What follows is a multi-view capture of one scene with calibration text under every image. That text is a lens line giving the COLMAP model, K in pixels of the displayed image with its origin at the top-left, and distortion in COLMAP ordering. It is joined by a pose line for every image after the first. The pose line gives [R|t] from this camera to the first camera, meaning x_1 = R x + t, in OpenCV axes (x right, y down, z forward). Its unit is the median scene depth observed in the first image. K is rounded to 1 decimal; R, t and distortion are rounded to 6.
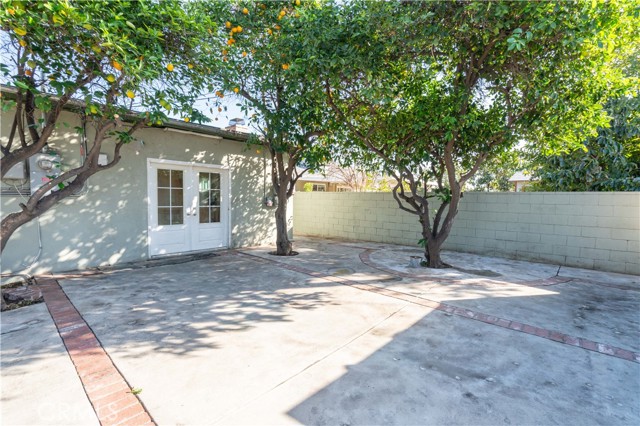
lens RADIAL K [[286.5, 0, 317.2], [0, 286.5, 211.5], [0, 0, 1]] dist [-0.001731, 0.000320]
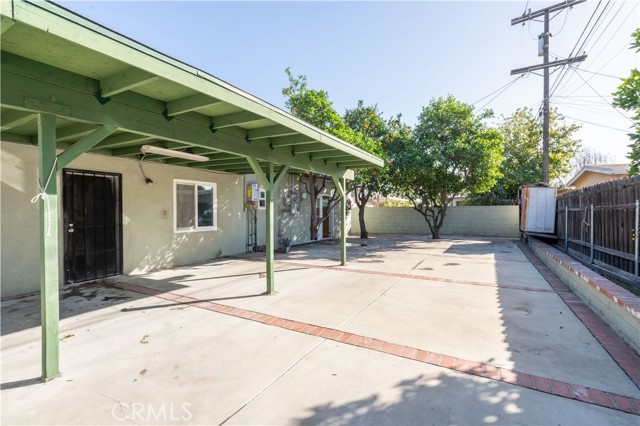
lens RADIAL K [[286.5, 0, 317.2], [0, 286.5, 211.5], [0, 0, 1]] dist [-0.001731, 0.000320]
pose [[0.977363, -0.021090, 0.210516, -0.961702], [0.028775, 0.999024, -0.033510, 0.015701], [-0.209604, 0.038809, 0.977016, -1.011214]]
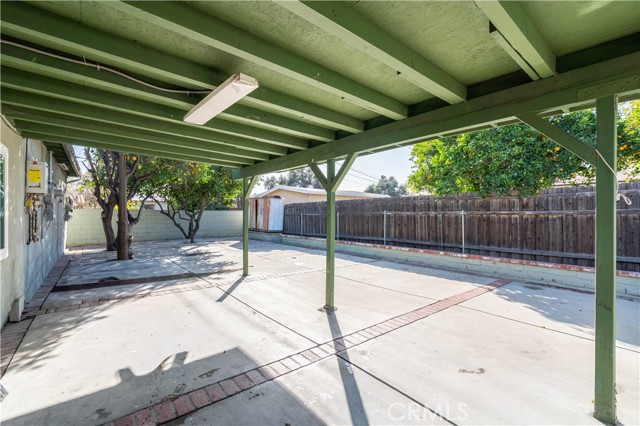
lens RADIAL K [[286.5, 0, 317.2], [0, 286.5, 211.5], [0, 0, 1]] dist [-0.001731, 0.000320]
pose [[0.159130, 0.001748, 0.987256, -1.611508], [0.033686, 0.999407, -0.007199, -0.012011], [-0.986683, 0.034403, 0.158976, -0.272718]]
